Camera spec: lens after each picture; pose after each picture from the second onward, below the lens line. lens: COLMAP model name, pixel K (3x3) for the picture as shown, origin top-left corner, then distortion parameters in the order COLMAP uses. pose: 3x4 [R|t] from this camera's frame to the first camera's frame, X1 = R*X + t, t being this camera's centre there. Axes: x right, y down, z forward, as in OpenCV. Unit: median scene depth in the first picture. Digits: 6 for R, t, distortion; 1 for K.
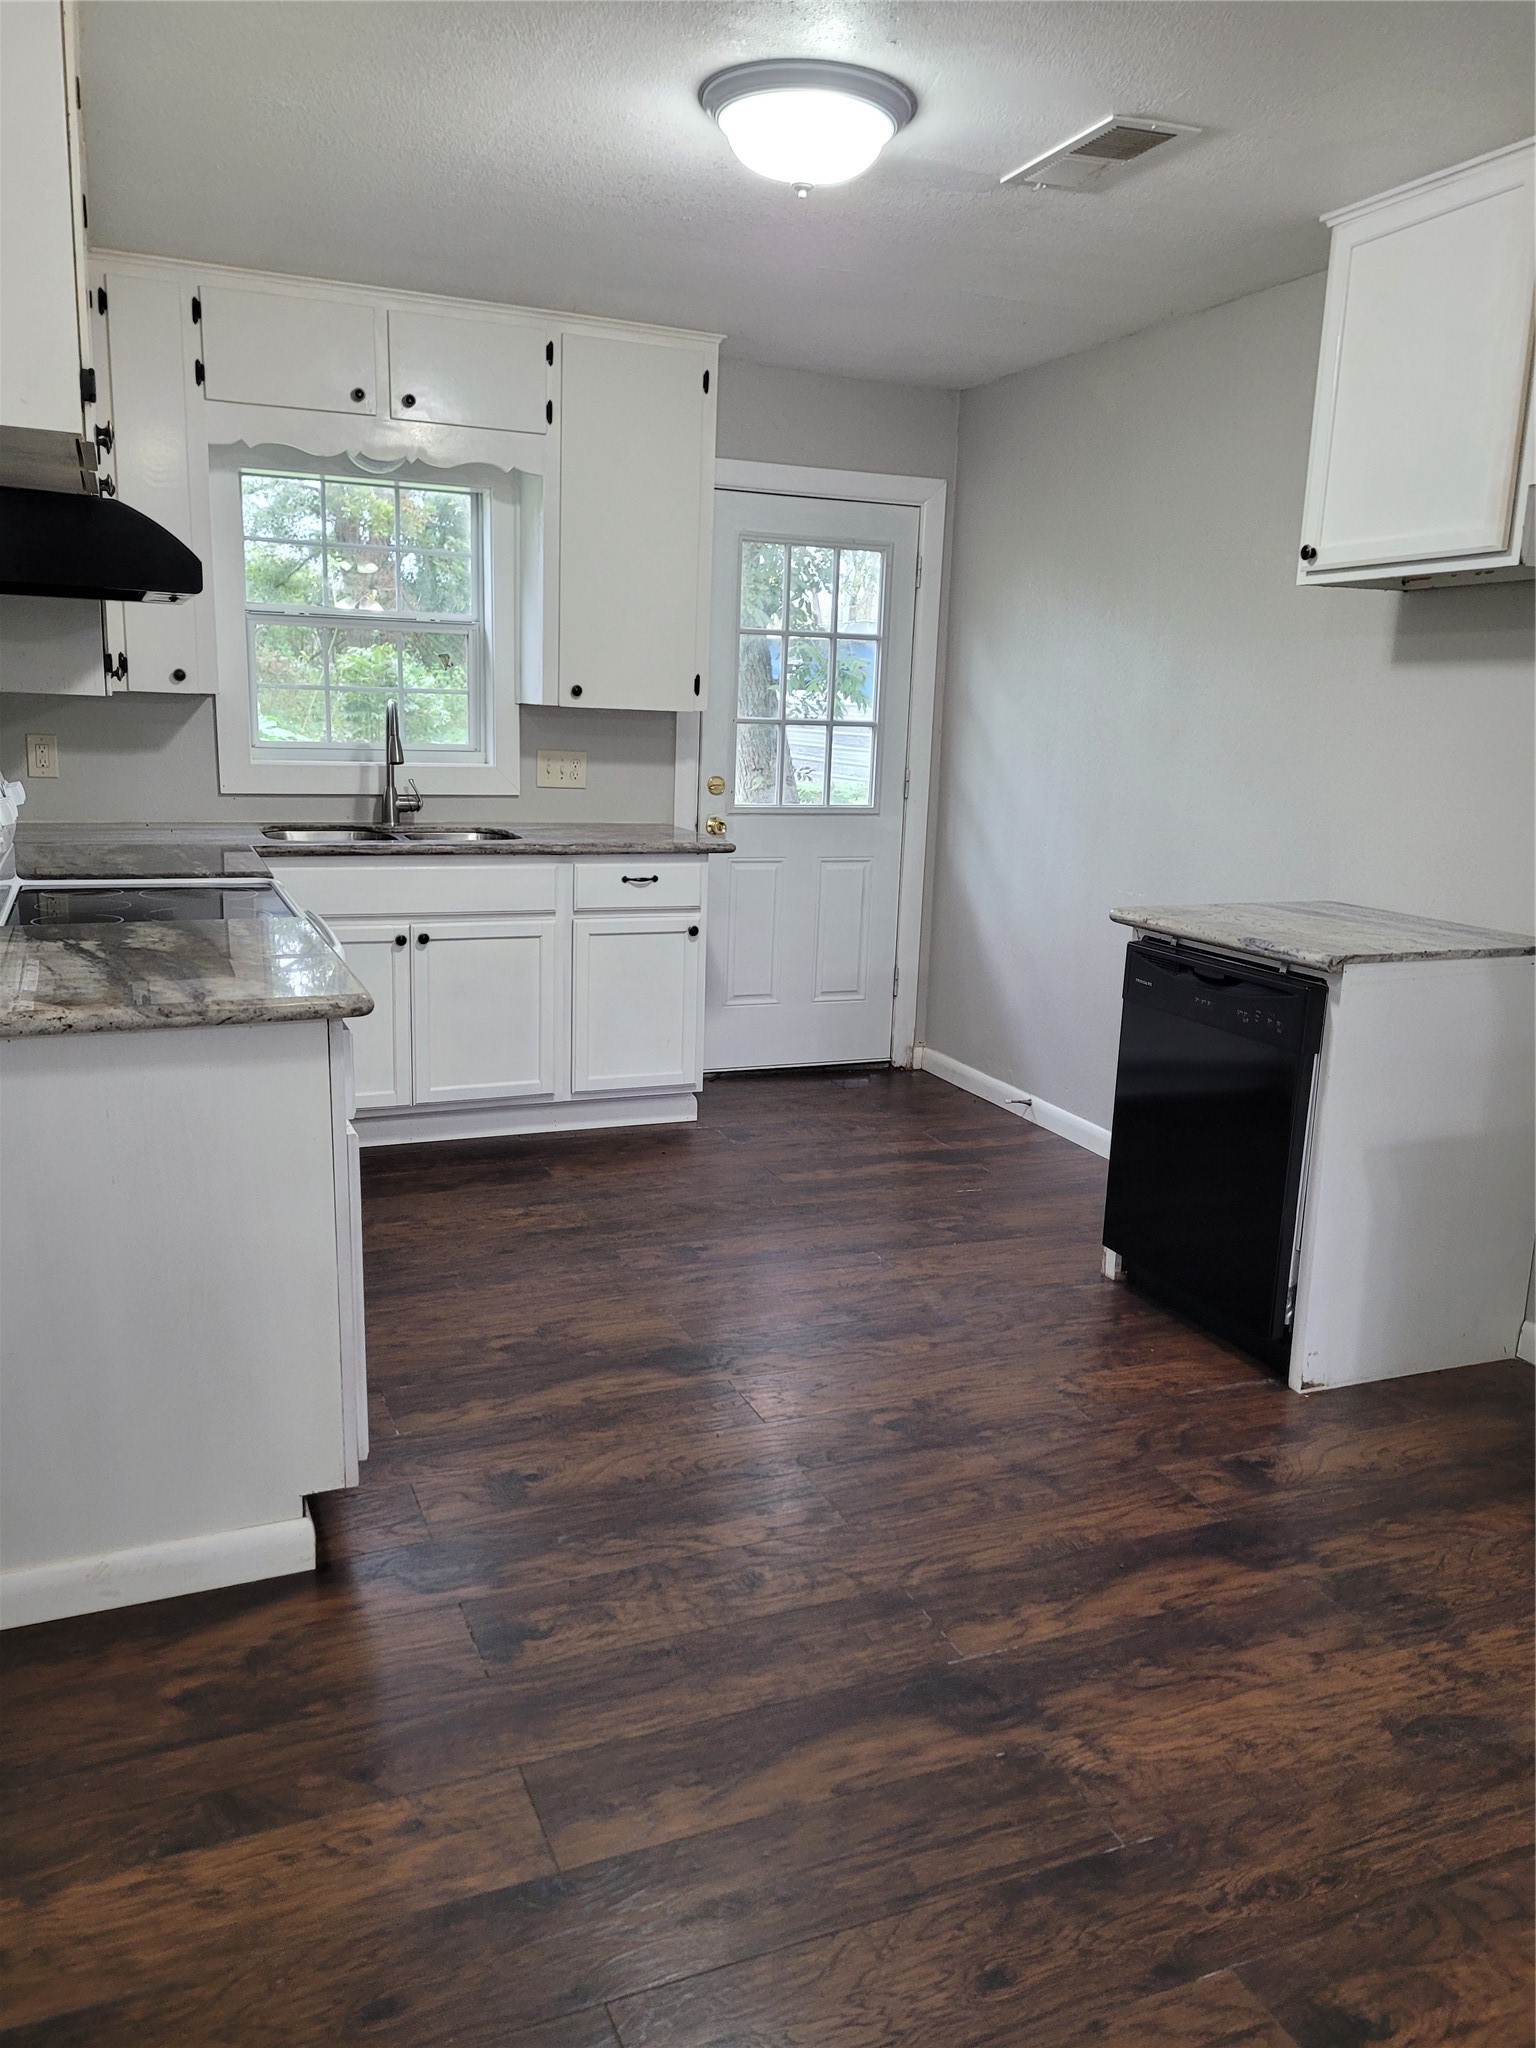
lens RADIAL K [[1541.3, 0, 757.2], [0, 1541.3, 1023.5], [0, 0, 1]] dist [0.061724, -0.044690]
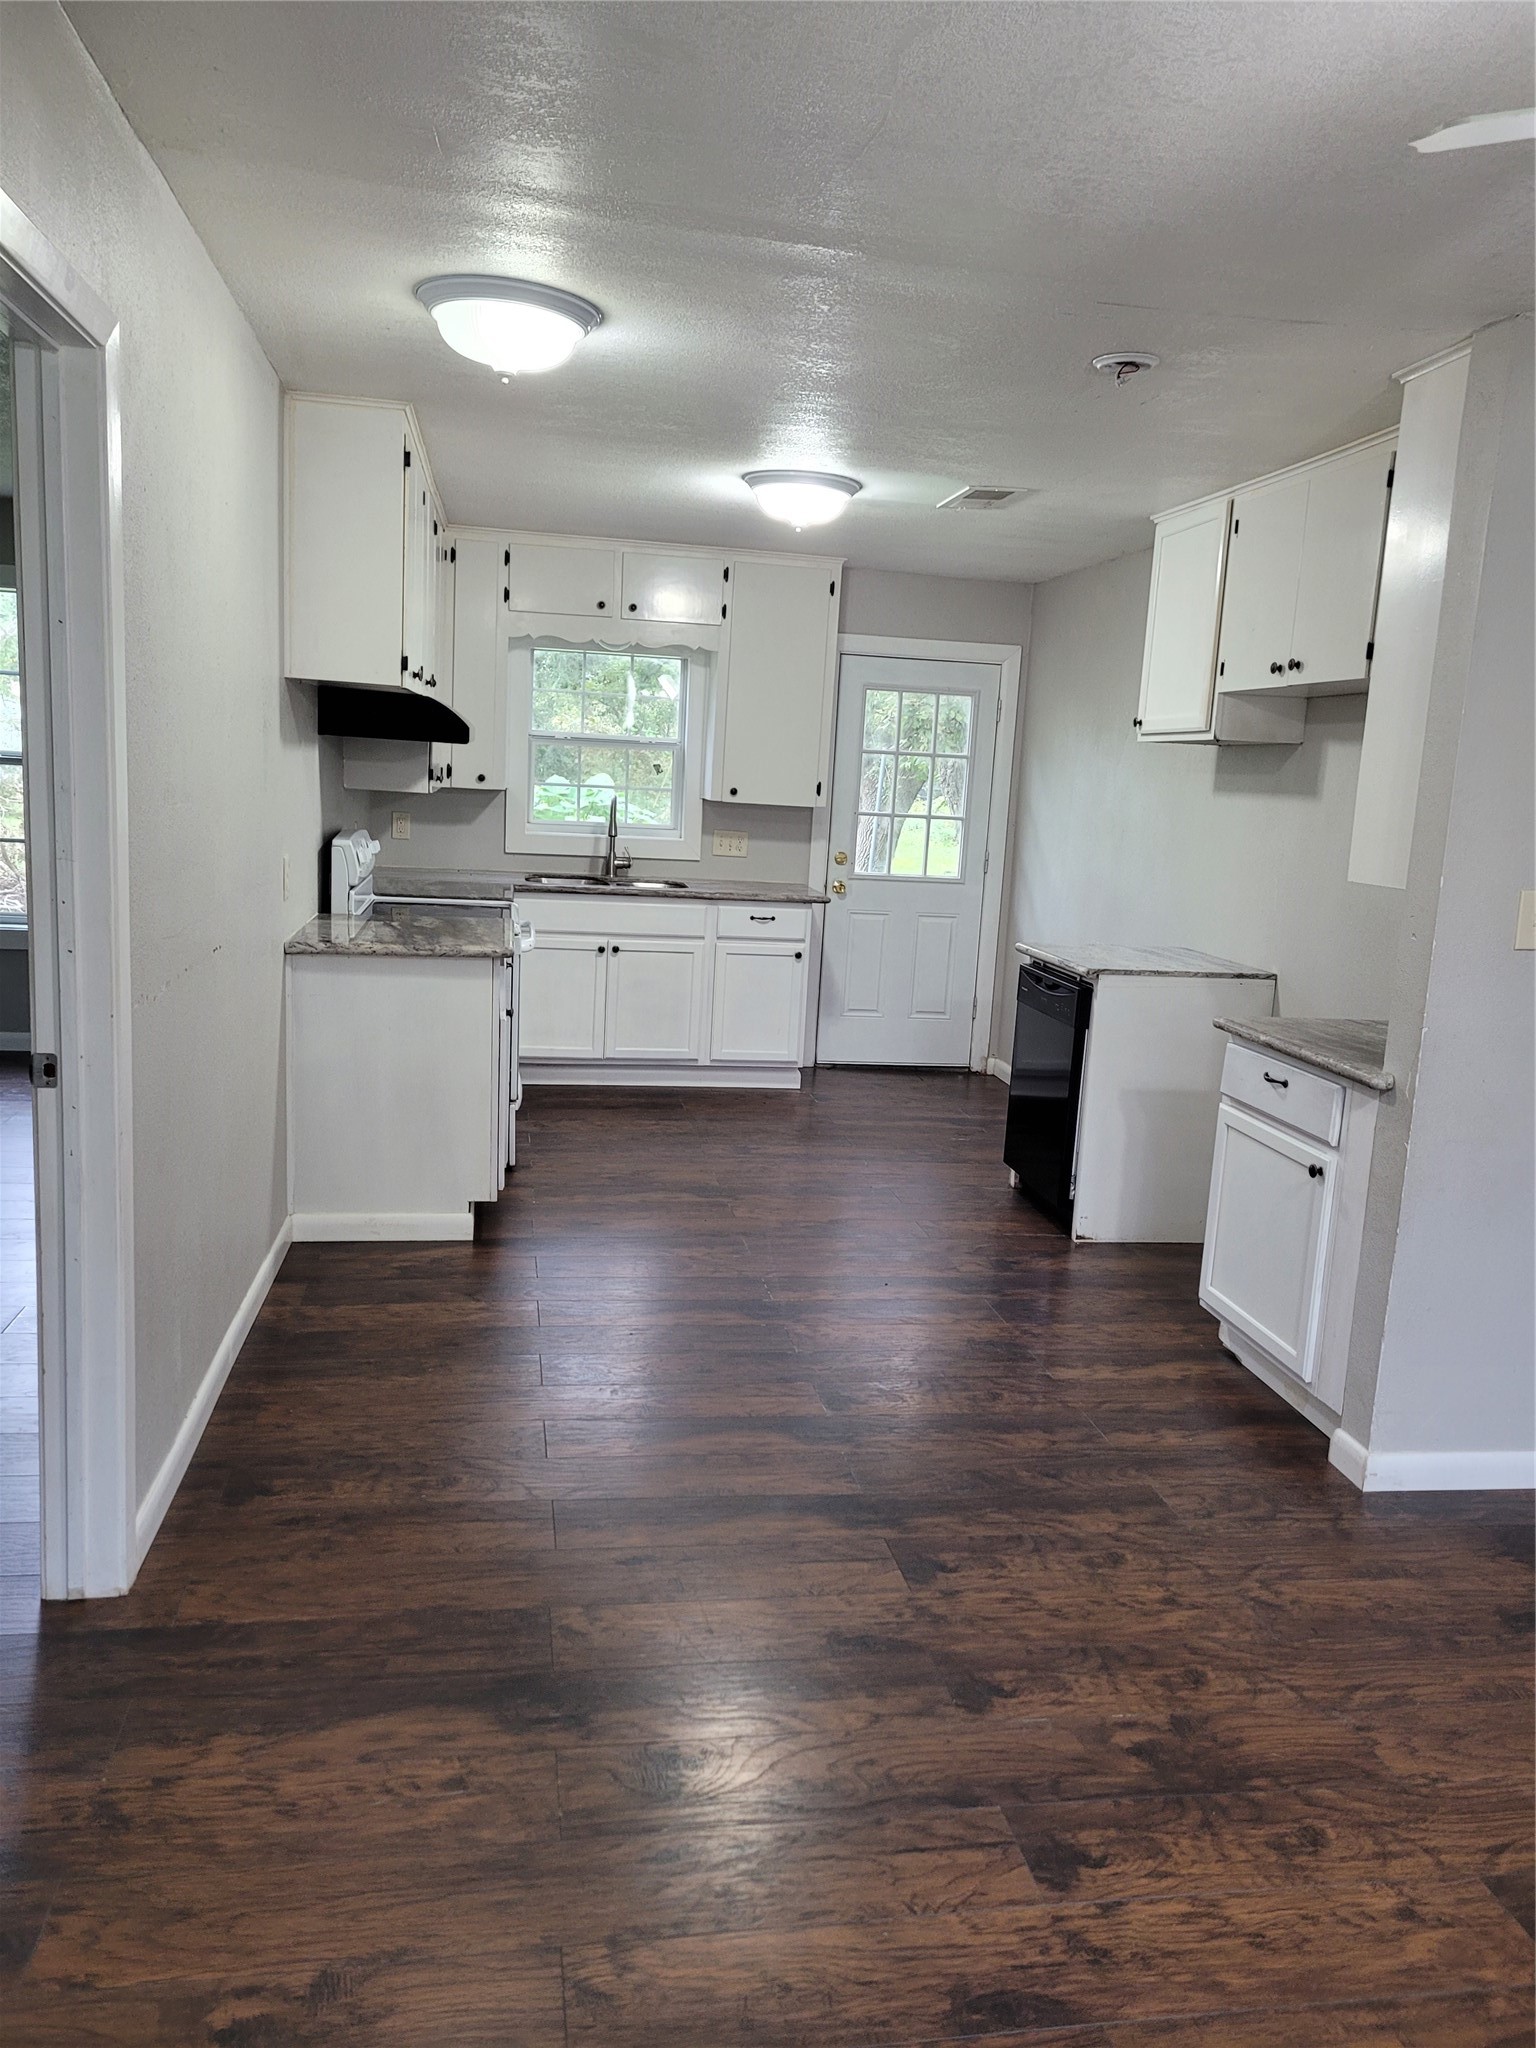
lens RADIAL K [[1541.3, 0, 757.2], [0, 1541.3, 1023.5], [0, 0, 1]] dist [0.061724, -0.044690]
pose [[0.973414, 0.058134, -0.221552, 0.252820], [-0.069064, 0.996732, -0.041905, 0.069809], [0.218392, 0.056092, 0.974248, -0.440470]]
